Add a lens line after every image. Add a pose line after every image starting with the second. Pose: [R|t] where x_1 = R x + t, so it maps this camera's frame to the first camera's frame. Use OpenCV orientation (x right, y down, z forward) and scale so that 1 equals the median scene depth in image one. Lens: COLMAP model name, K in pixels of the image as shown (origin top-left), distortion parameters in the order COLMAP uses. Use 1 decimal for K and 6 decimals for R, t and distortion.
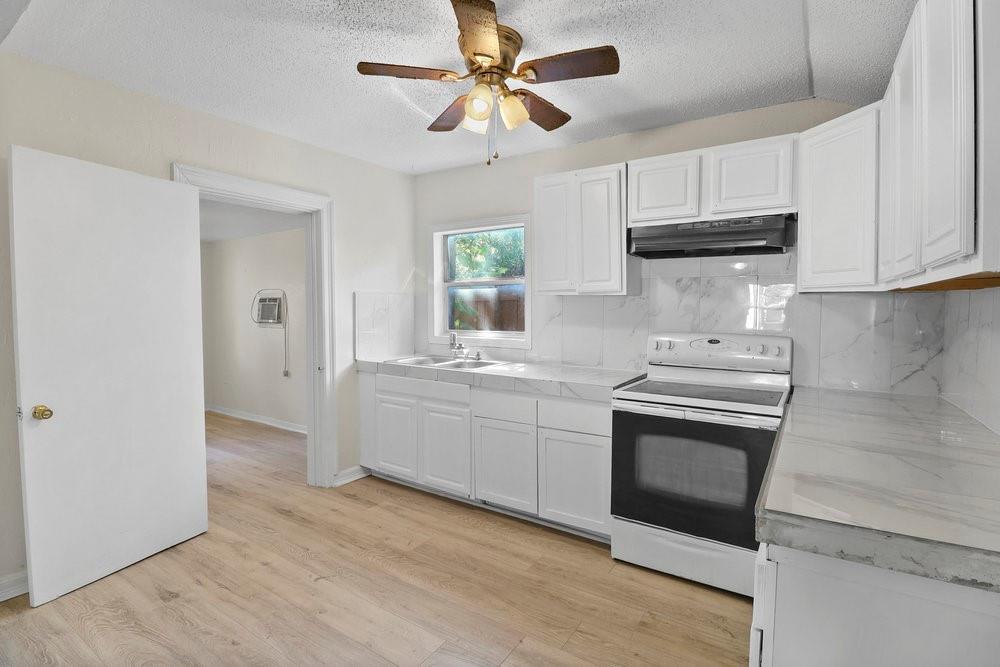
lens RADIAL K [[483.1, 0, 493.2], [0, 483.1, 315.2], [0, 0, 1]] dist [-0.011922, -0.000743]
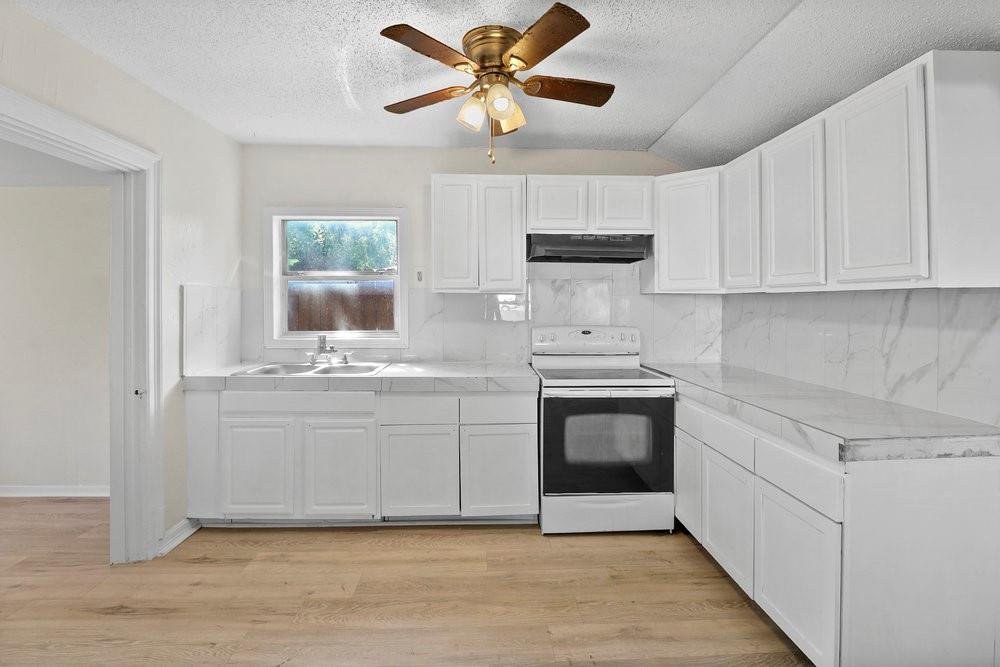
lens RADIAL K [[479.5, 0, 499.0], [0, 479.5, 291.5], [0, 0, 1]] dist [-0.012430, -0.001075]
pose [[0.805680, 0.011007, 0.592249, -0.413091], [0.011074, 0.999373, -0.033638, -0.009997], [-0.592248, 0.033660, 0.805053, 0.142179]]
